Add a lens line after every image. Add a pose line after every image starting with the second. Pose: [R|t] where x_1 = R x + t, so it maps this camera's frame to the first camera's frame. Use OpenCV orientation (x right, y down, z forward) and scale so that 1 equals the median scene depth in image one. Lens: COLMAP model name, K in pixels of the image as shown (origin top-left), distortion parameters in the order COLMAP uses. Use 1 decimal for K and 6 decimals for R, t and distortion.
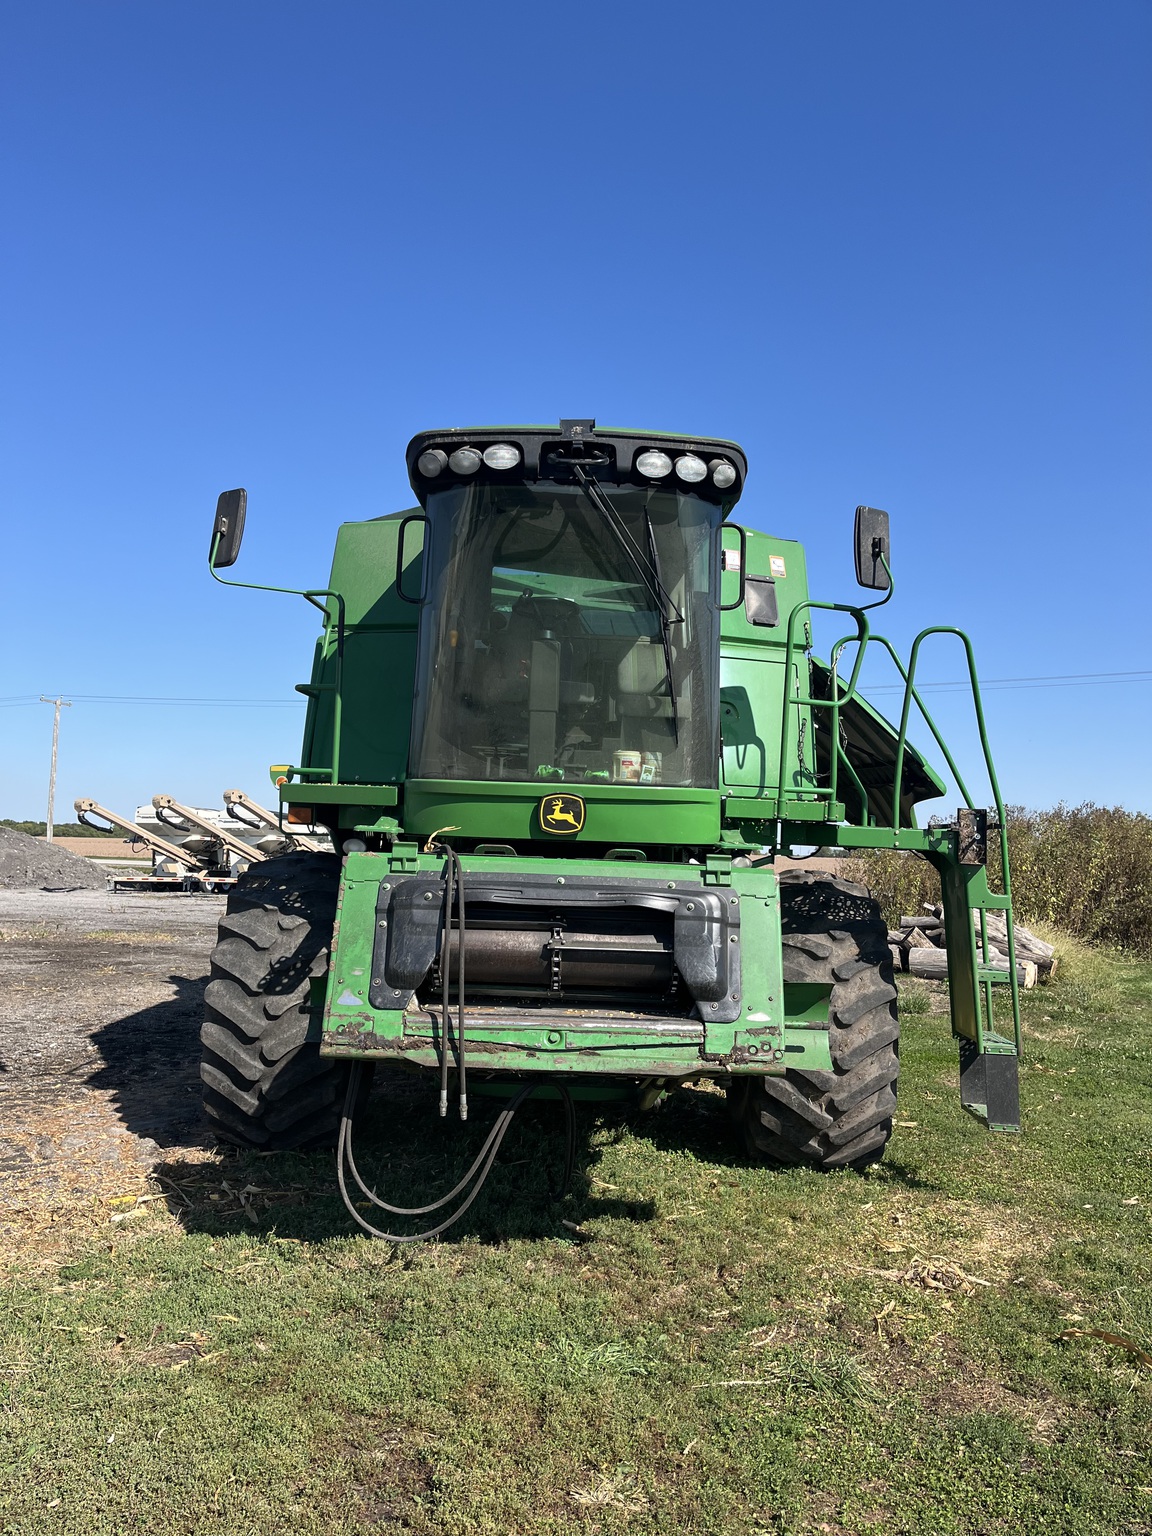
lens RADIAL K [[1145.1, 0, 570.6], [0, 1145.1, 767.8], [0, 0, 1]] dist [0.031985, -0.041483]
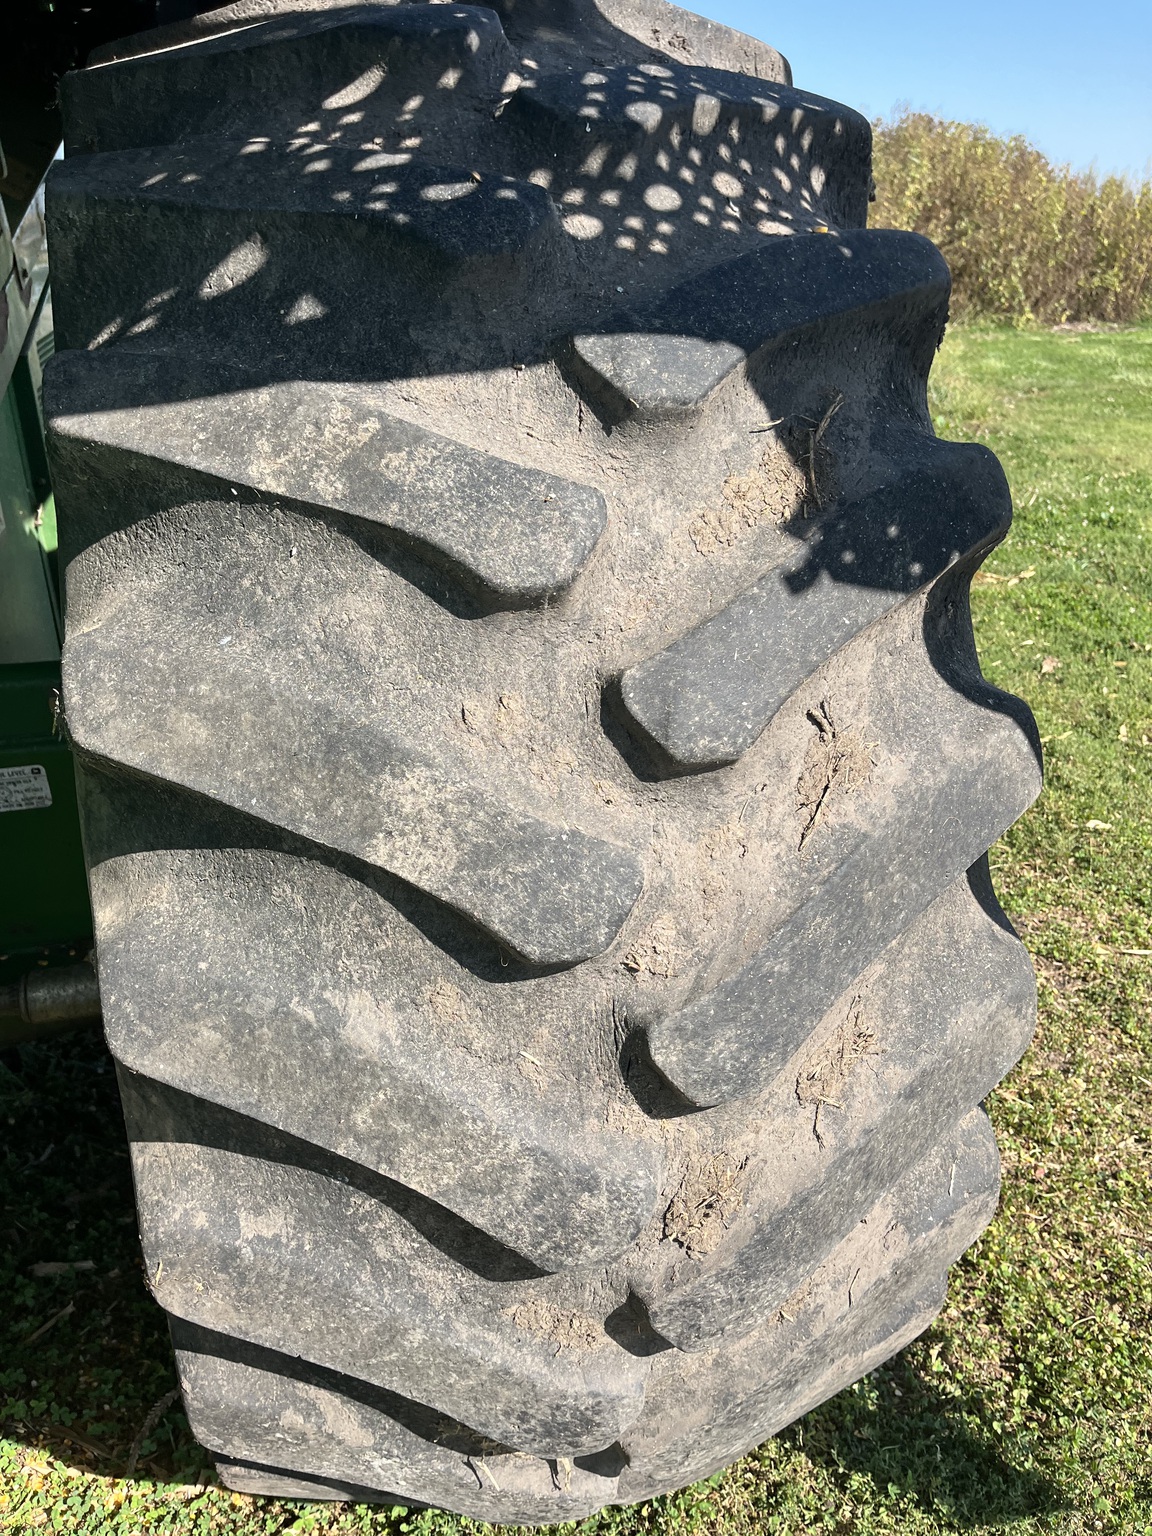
lens RADIAL K [[1145.1, 0, 576.0], [0, 1145.1, 765.8], [0, 0, 1]] dist [0.031985, -0.041483]
pose [[0.972915, -0.129654, 0.191381, 0.197043], [0.018514, 0.868947, 0.494559, 0.121291], [-0.230421, -0.477621, 0.847812, 0.878017]]
